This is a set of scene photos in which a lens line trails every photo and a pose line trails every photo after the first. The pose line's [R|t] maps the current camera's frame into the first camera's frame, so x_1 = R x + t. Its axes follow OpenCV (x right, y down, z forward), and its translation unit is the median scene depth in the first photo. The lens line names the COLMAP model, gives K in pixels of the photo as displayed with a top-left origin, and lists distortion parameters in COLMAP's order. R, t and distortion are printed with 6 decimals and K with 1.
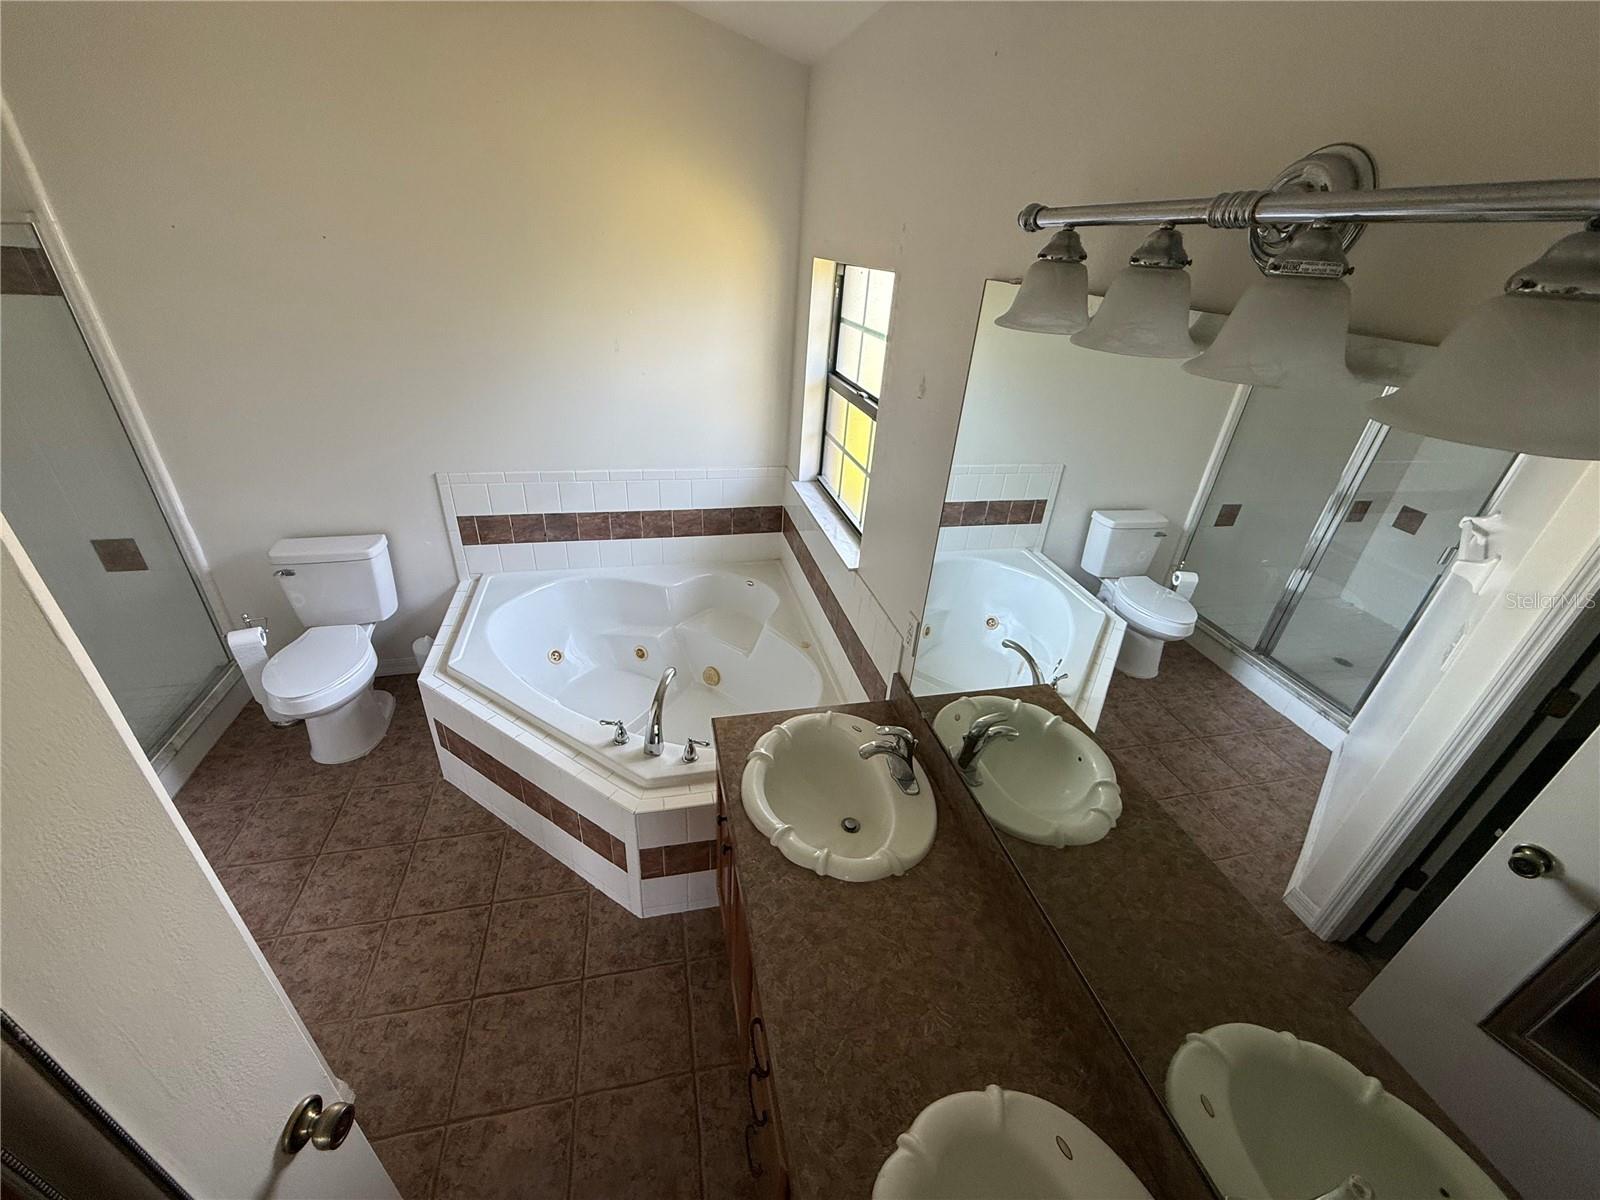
lens RADIAL K [[642.0, 0, 793.6], [0, 642.0, 598.9], [0, 0, 1]] dist [0.002286, 0.000019]
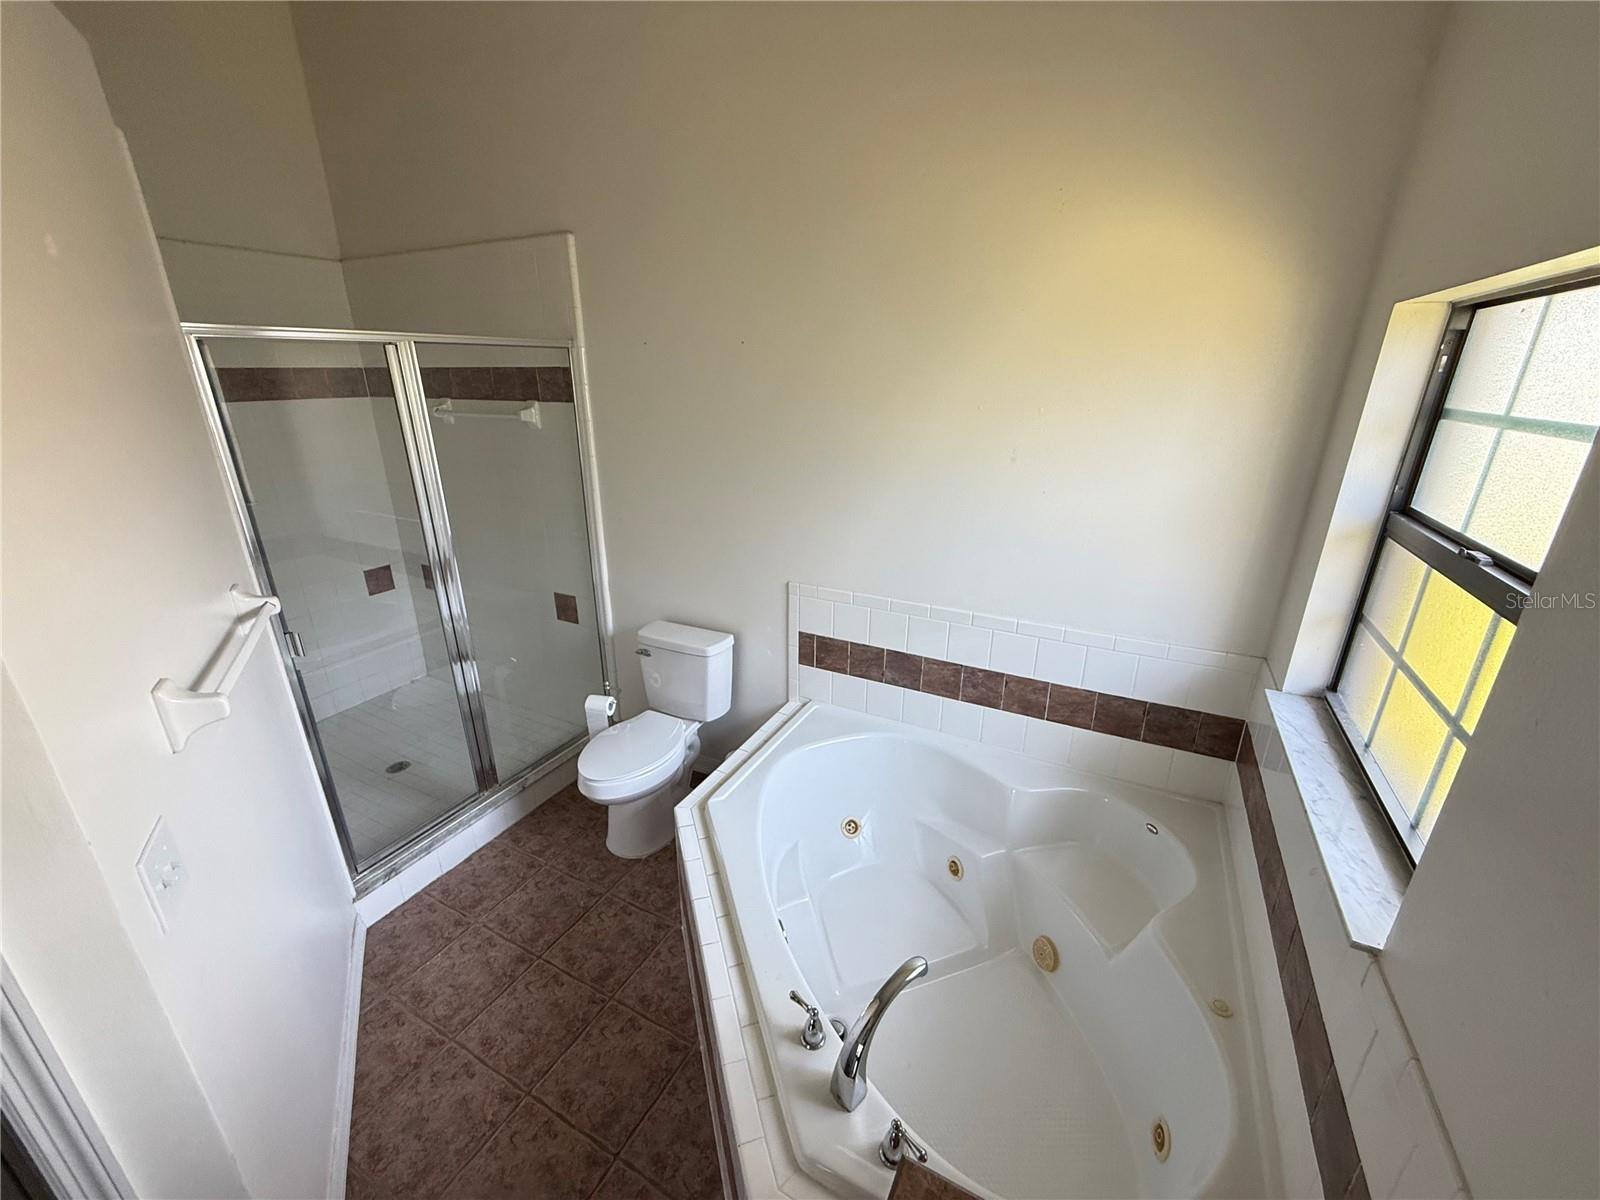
lens RADIAL K [[642.0, 0, 793.6], [0, 642.0, 598.9], [0, 0, 1]] dist [0.002286, 0.000019]
pose [[0.754274, 0.164687, -0.635570, 0.031298], [-0.283913, 0.954657, -0.089570, -0.093474], [0.592000, 0.248007, 0.766830, 0.312686]]
